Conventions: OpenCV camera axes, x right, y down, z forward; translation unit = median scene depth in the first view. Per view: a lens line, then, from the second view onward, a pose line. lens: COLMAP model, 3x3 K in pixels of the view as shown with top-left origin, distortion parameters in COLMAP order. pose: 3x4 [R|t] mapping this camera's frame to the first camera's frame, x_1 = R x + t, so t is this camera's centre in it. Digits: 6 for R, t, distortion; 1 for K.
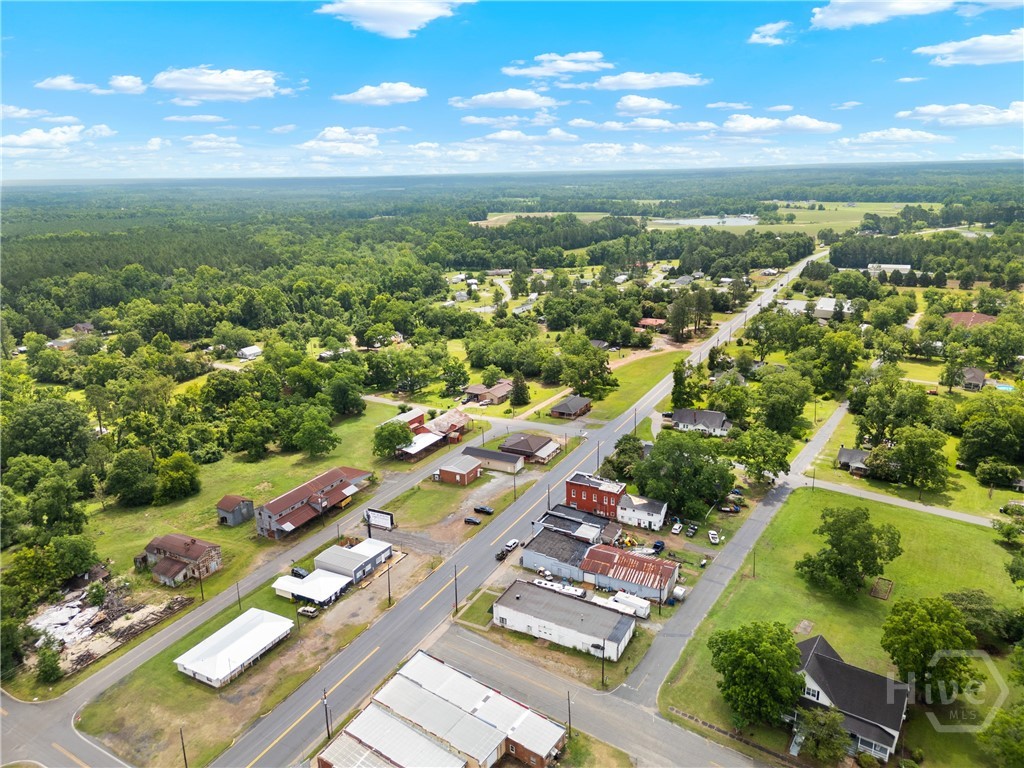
lens RADIAL K [[717.5, 0, 512.0], [0, 717.5, 384.0], [0, 0, 1]] dist [0.097125, -0.114296]
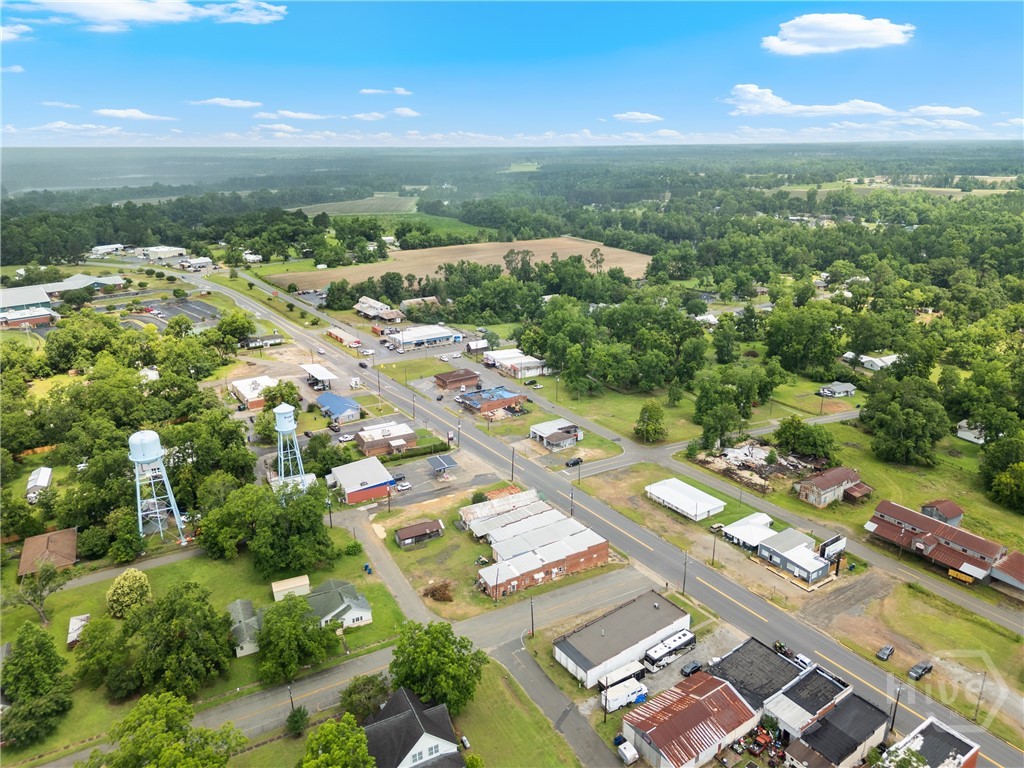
lens RADIAL K [[717.5, 0, 512.0], [0, 717.5, 384.0], [0, 0, 1]] dist [0.097125, -0.114296]
pose [[-0.468437, 0.306873, -0.828490, 0.640902], [-0.232143, 0.862038, 0.450556, -0.284400], [0.852453, 0.403385, -0.332572, 0.806446]]
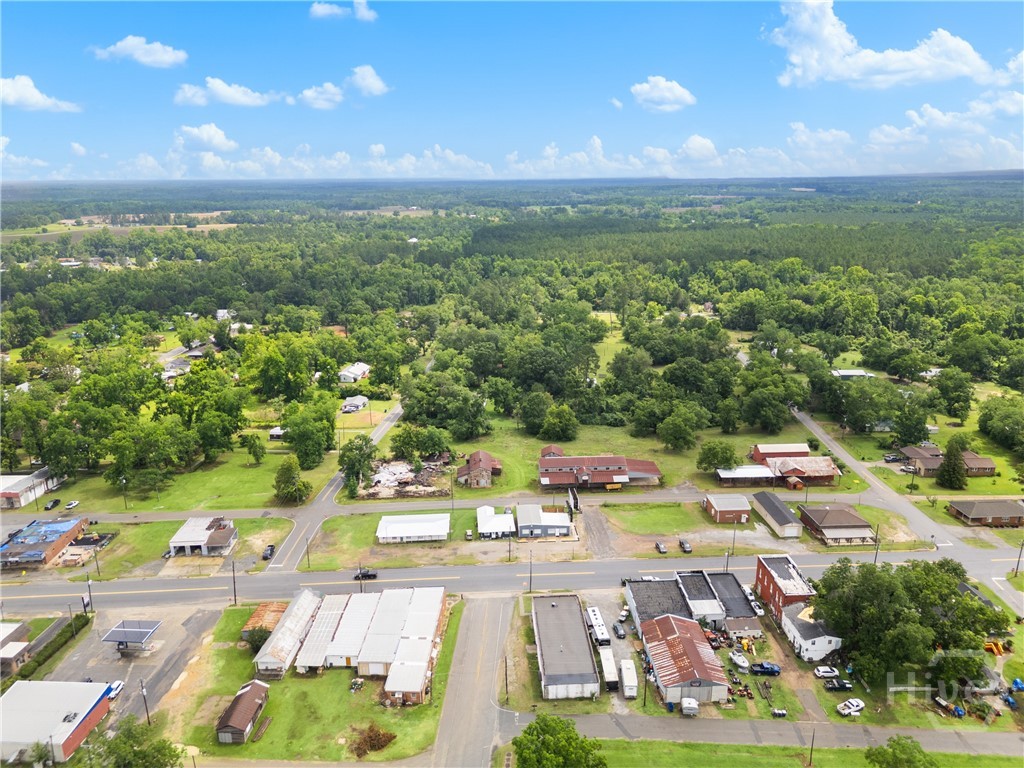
lens RADIAL K [[717.5, 0, 512.0], [0, 717.5, 384.0], [0, 0, 1]] dist [0.097125, -0.114296]
pose [[0.515760, 0.256318, -0.817492, 0.582754], [-0.245895, 0.958338, 0.145343, -0.115877], [0.820687, 0.126055, 0.557299, 0.252608]]
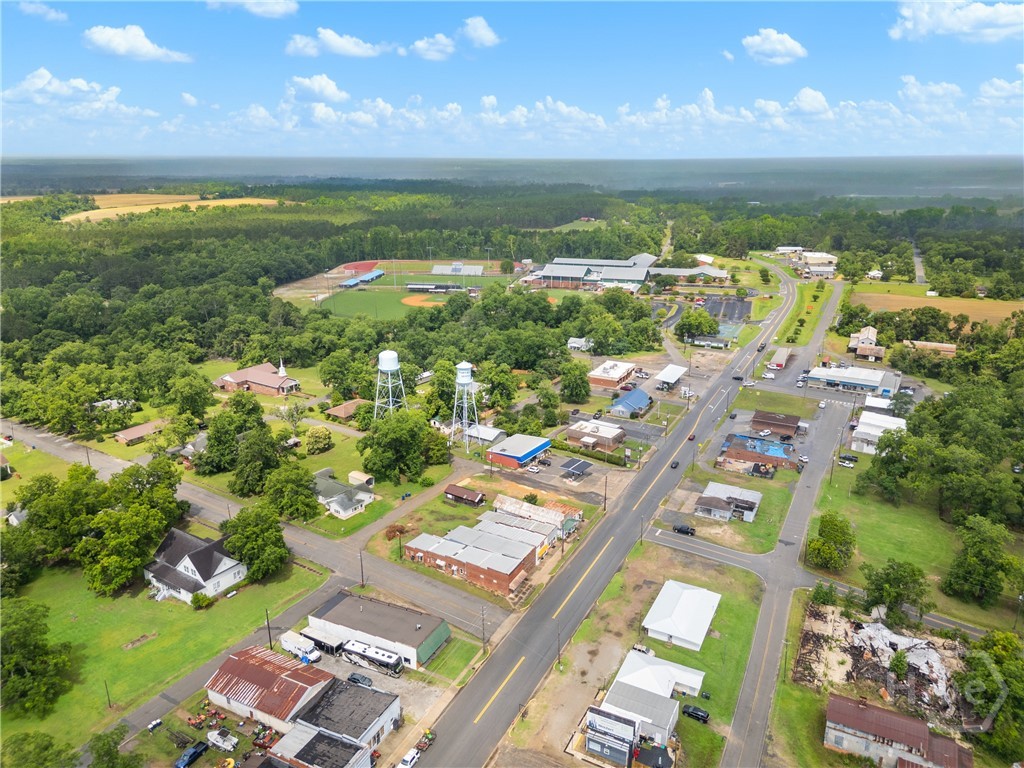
lens RADIAL K [[717.5, 0, 512.0], [0, 717.5, 384.0], [0, 0, 1]] dist [0.097125, -0.114296]
pose [[-0.999728, 0.023309, -0.000587, -0.097725], [0.018979, 0.828119, 0.560231, -0.392801], [0.013544, 0.560068, -0.828336, 1.254625]]
